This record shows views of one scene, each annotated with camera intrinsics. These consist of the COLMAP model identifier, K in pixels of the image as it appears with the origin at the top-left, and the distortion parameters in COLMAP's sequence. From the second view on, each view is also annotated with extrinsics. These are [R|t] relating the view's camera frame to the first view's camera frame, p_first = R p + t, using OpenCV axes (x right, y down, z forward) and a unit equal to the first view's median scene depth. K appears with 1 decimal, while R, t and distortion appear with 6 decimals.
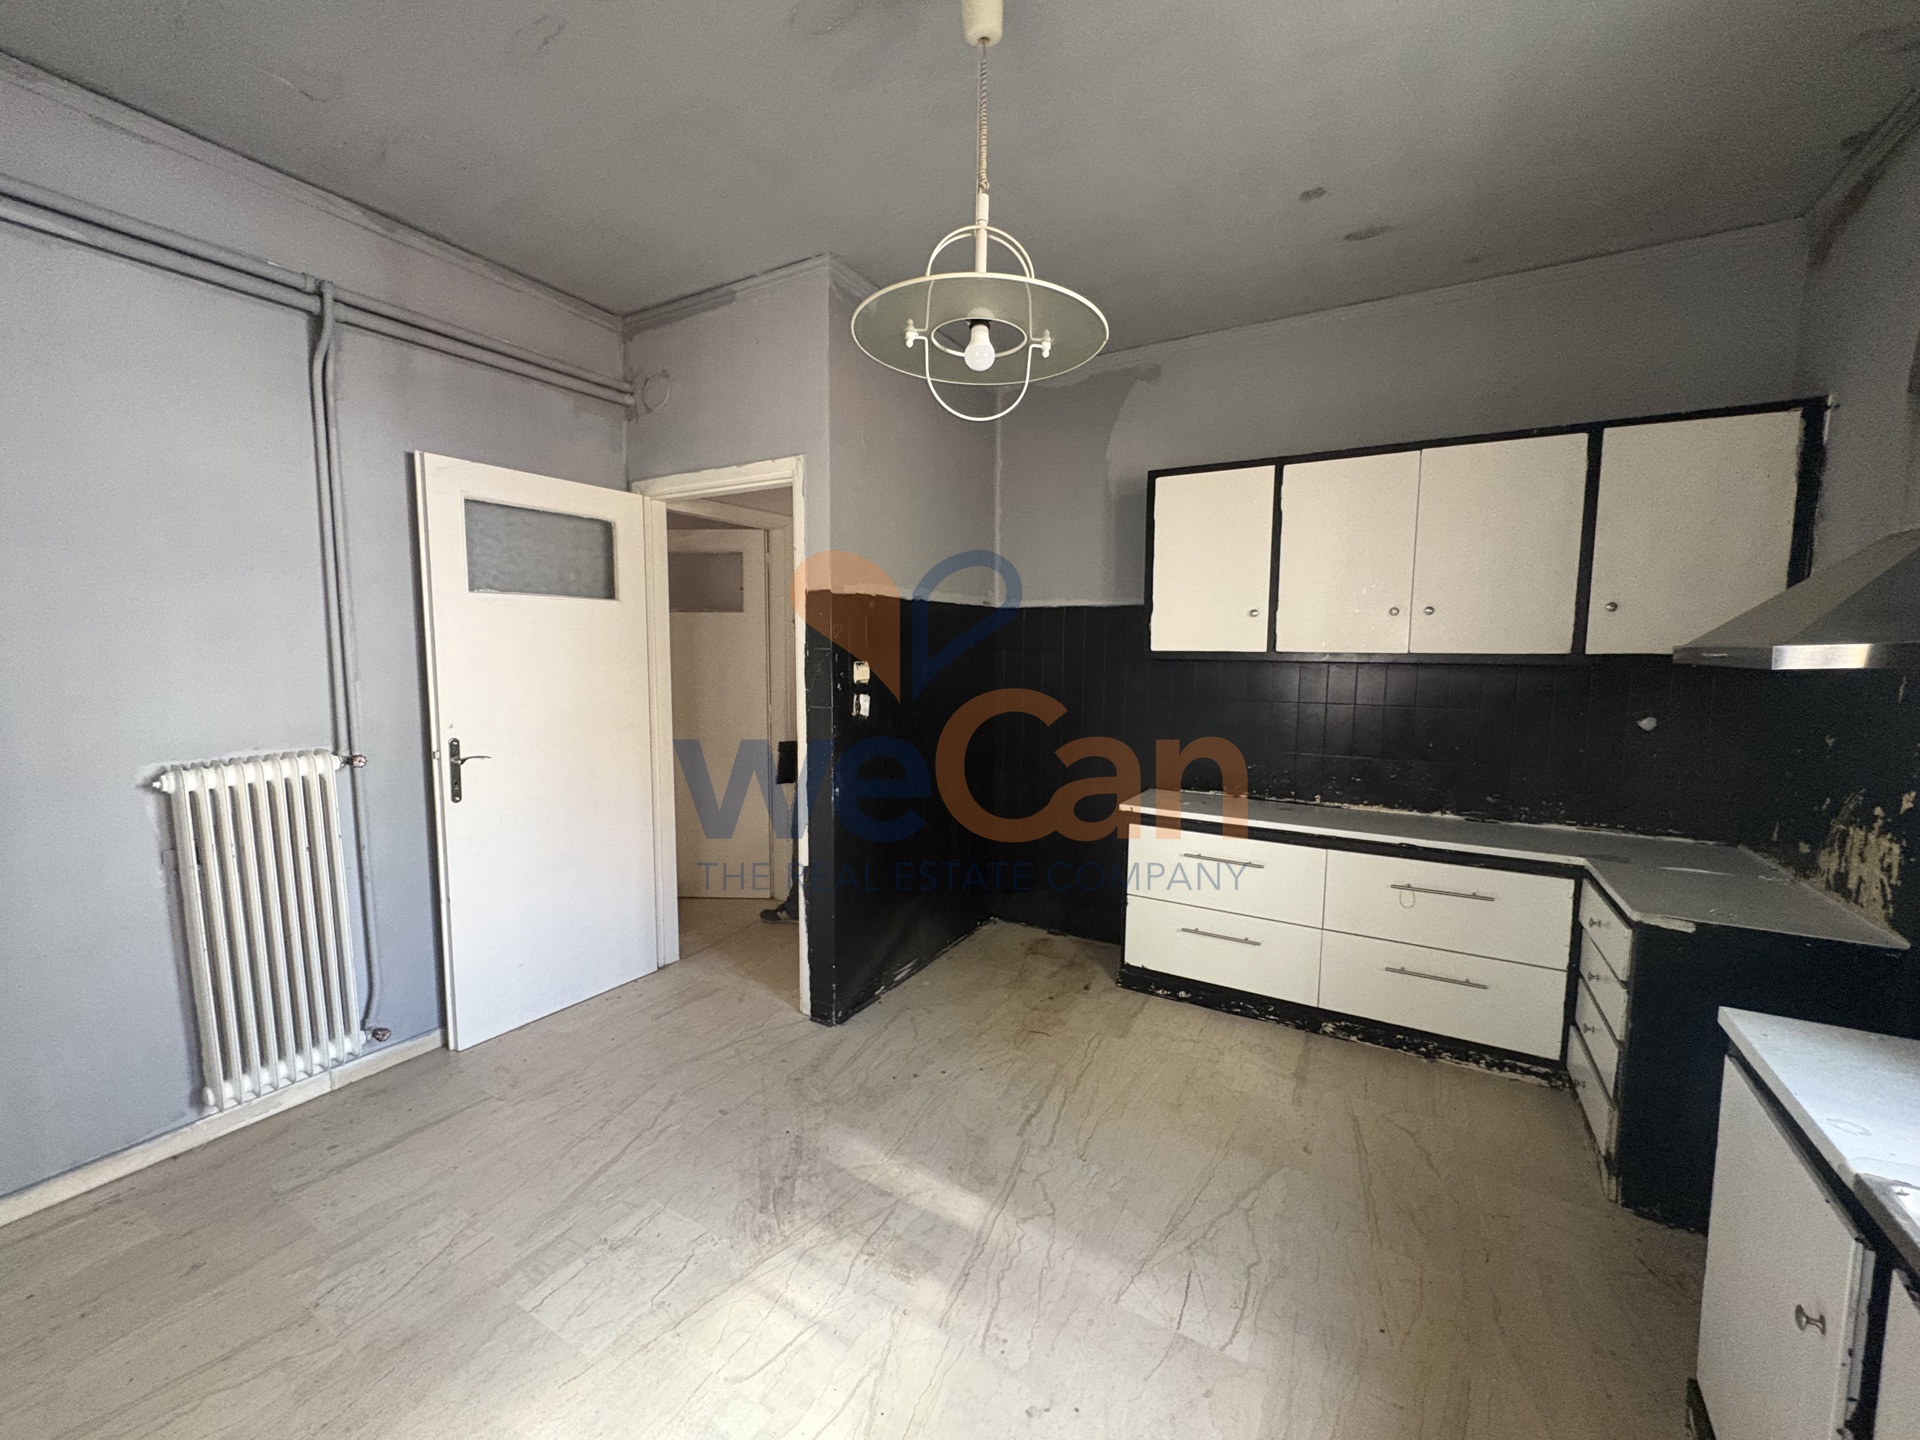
lens RADIAL K [[764.6, 0, 958.9], [0, 764.6, 719.3], [0, 0, 1]] dist [0.000478, 0.000039]
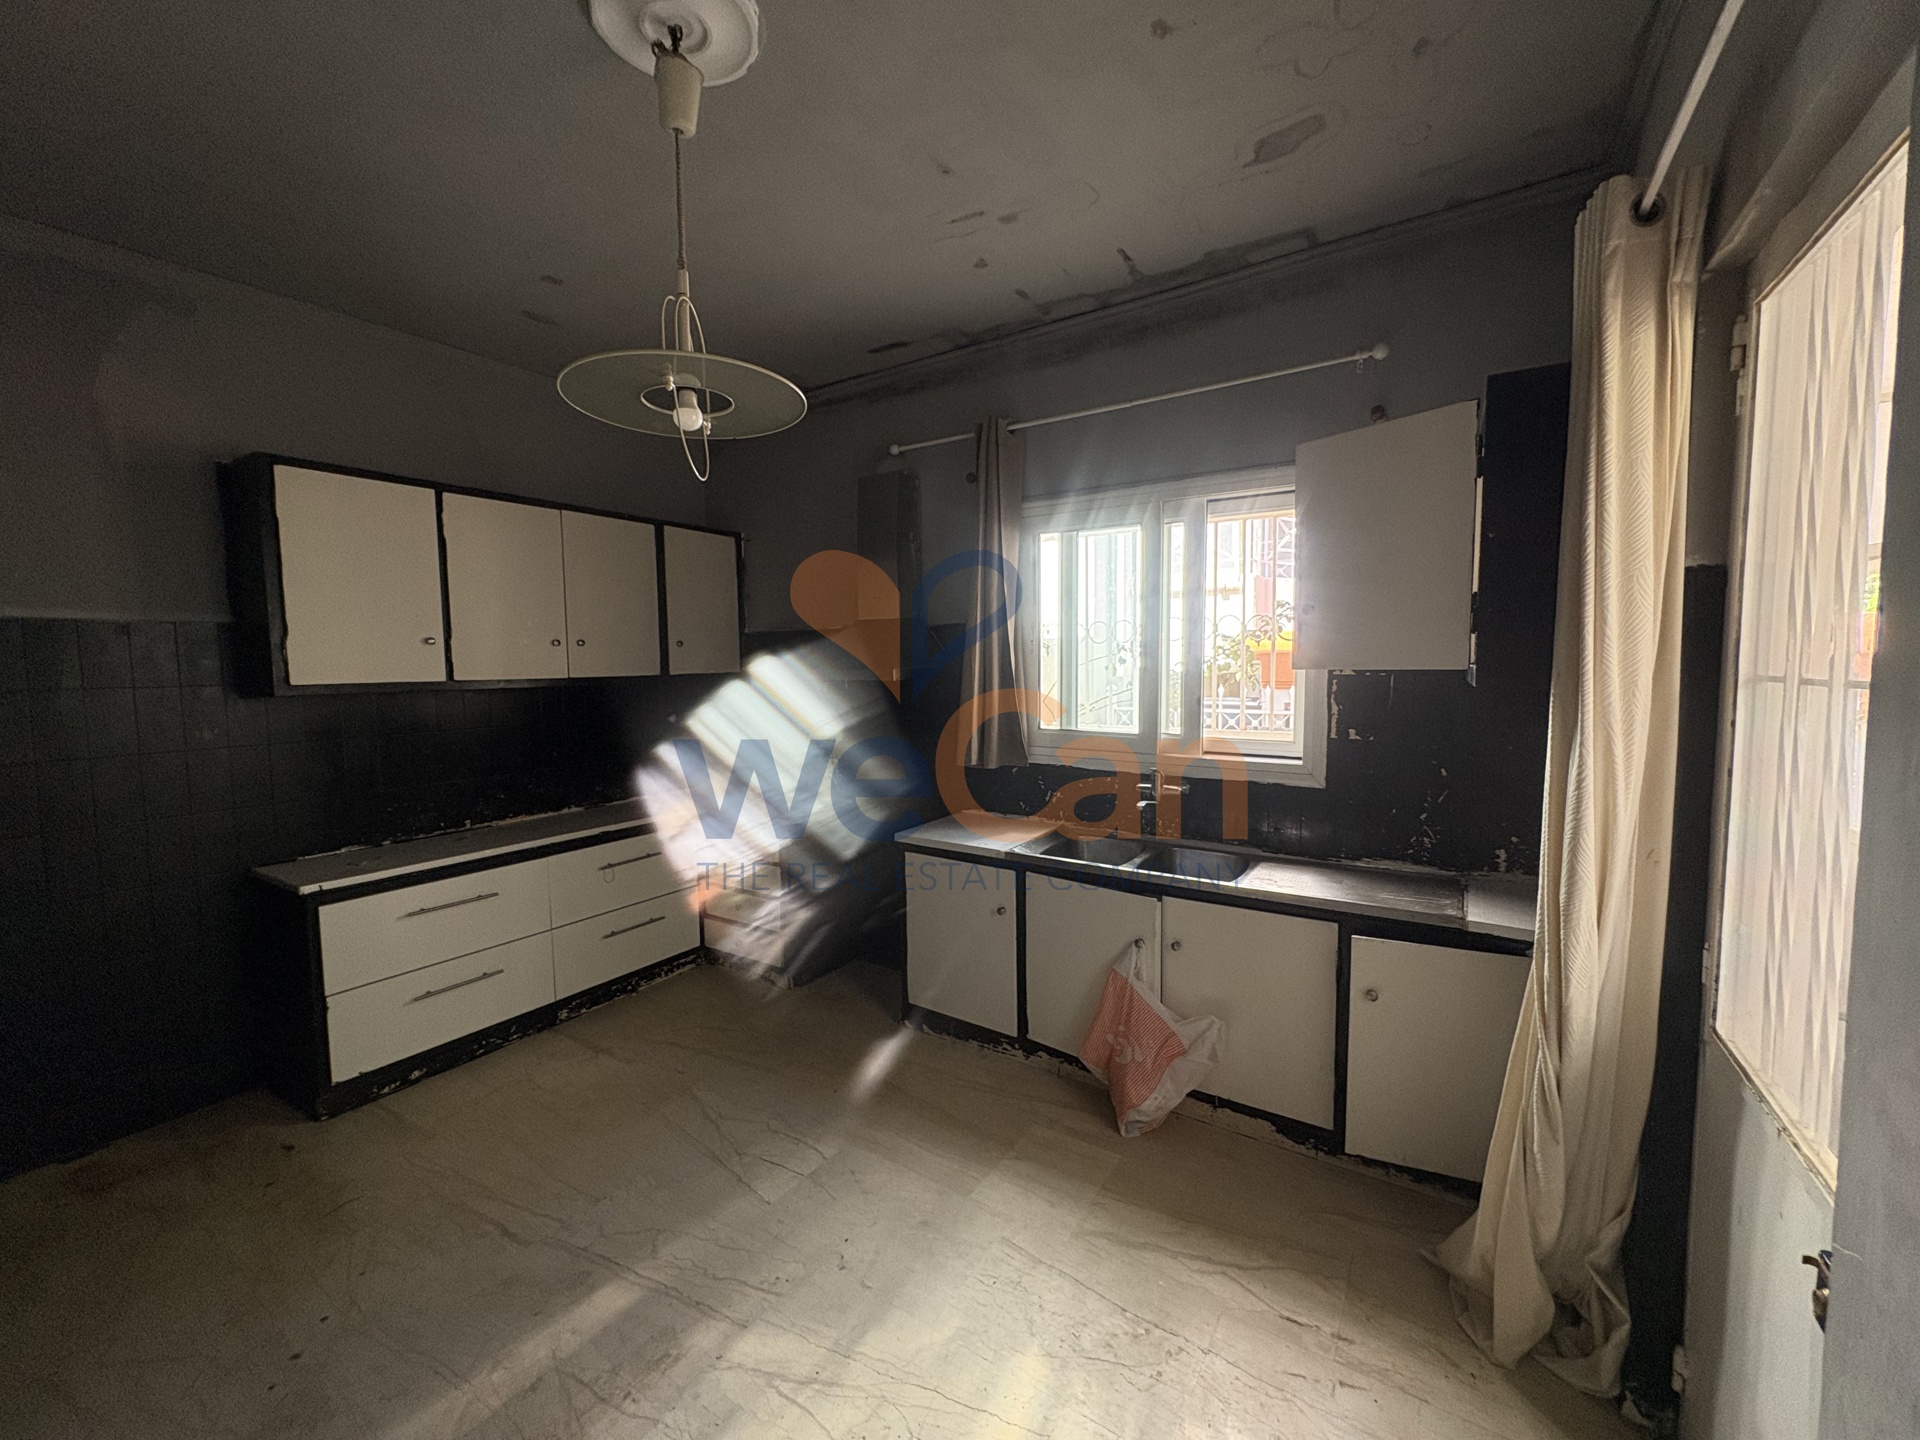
lens RADIAL K [[764.6, 0, 961.1], [0, 764.6, 719.4], [0, 0, 1]] dist [0.000478, 0.000039]
pose [[0.045241, -0.085628, 0.995299, -0.590281], [0.105791, 0.991128, 0.080460, -0.054003], [-0.993359, 0.101653, 0.053899, 0.336129]]
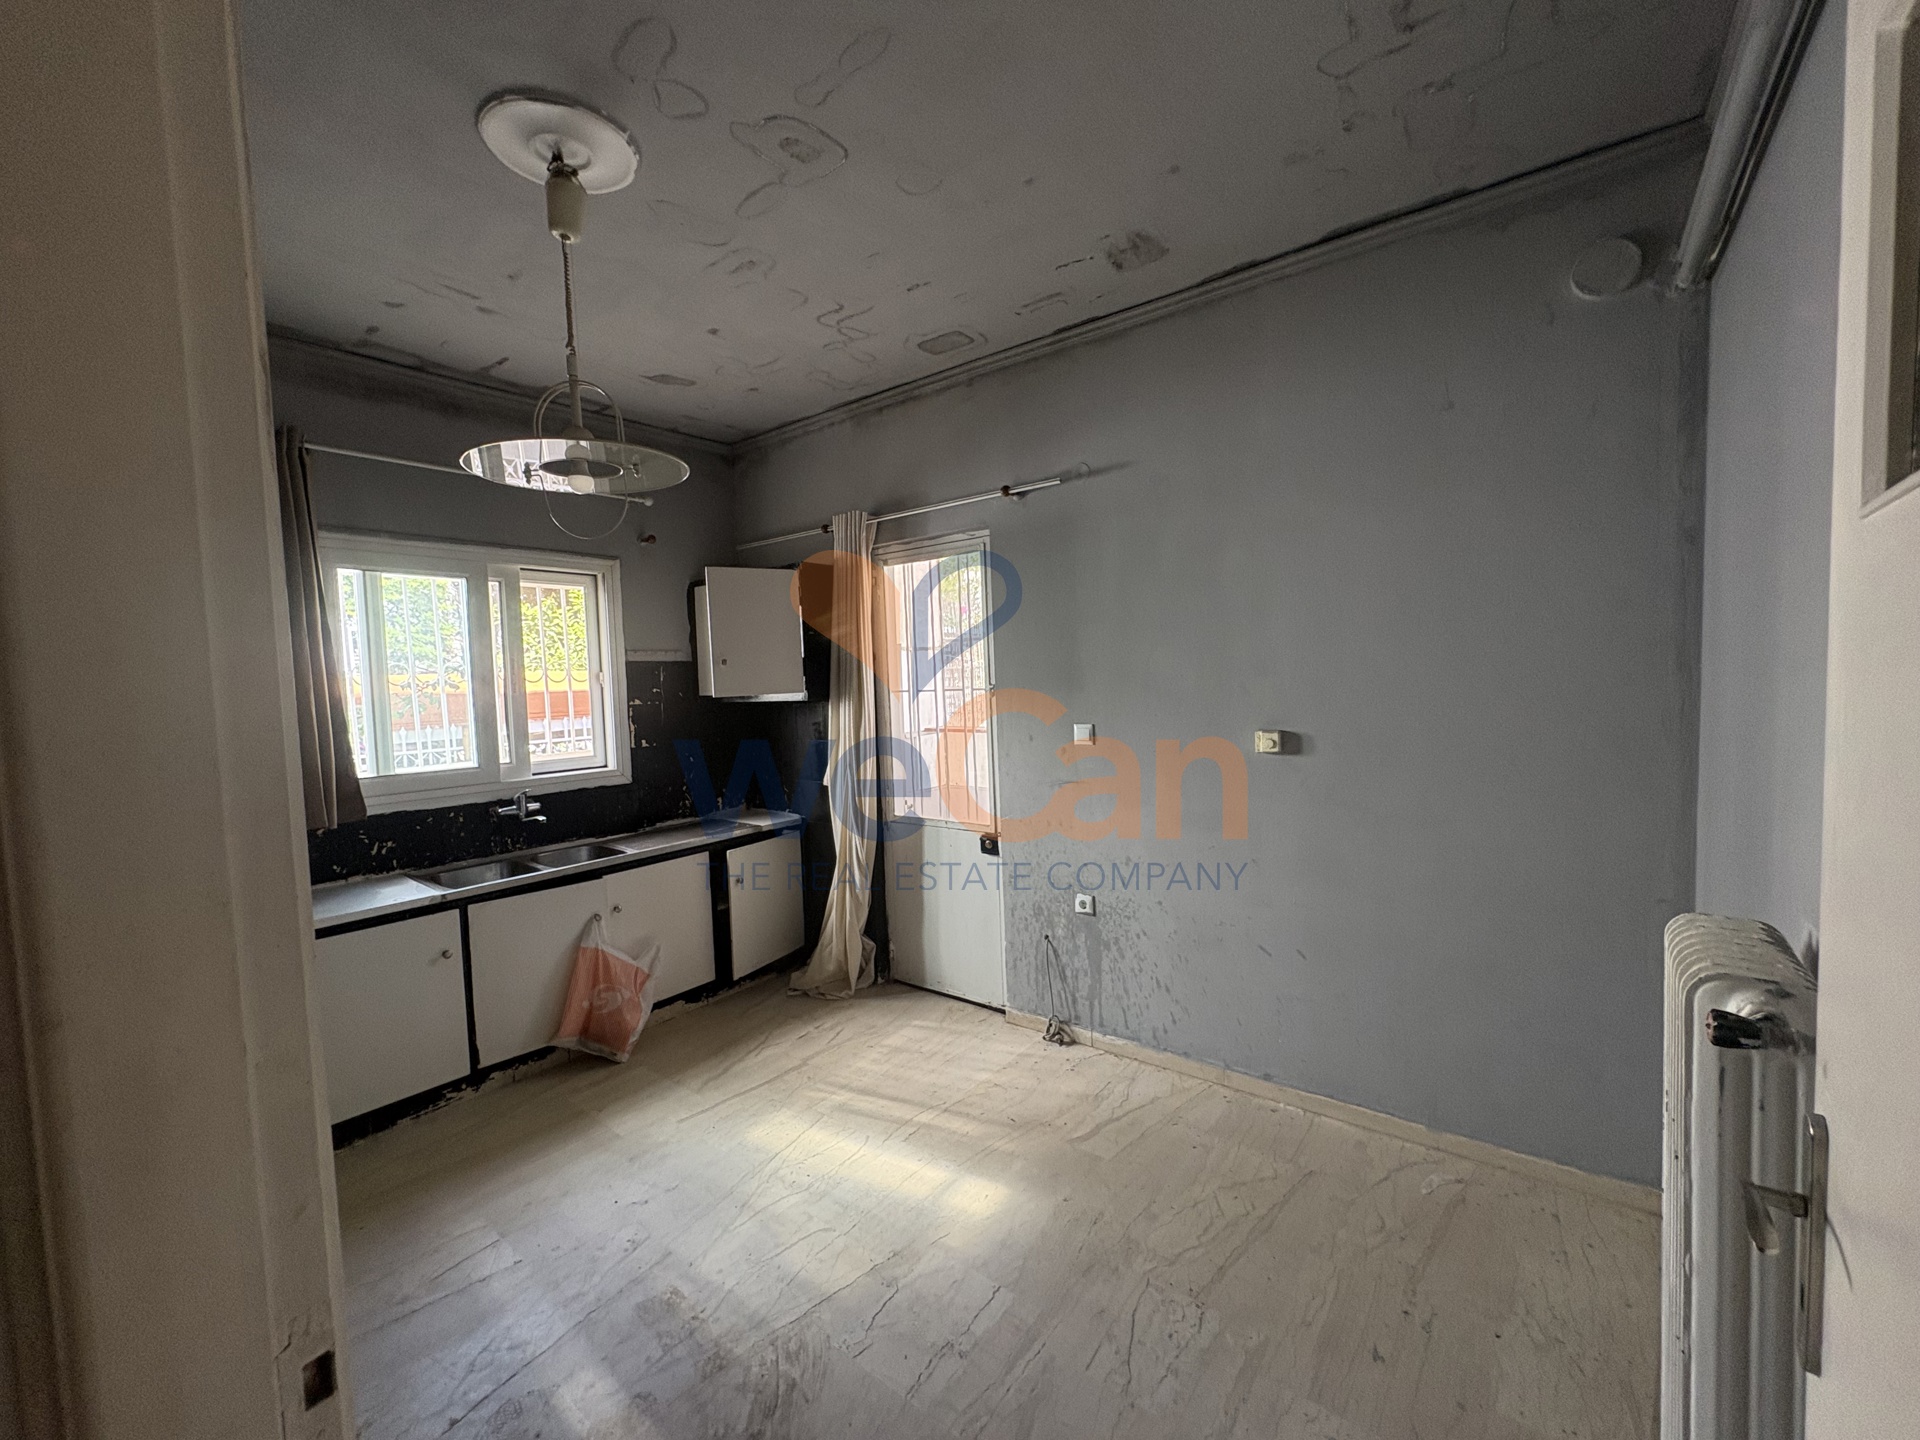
lens RADIAL K [[764.6, 0, 958.2], [0, 764.6, 718.0], [0, 0, 1]] dist [0.000478, 0.000039]
pose [[-0.990703, 0.018903, 0.134725, -0.405603], [0.039360, 0.987774, 0.150843, -0.146241], [-0.130227, 0.154743, -0.979334, 1.211470]]
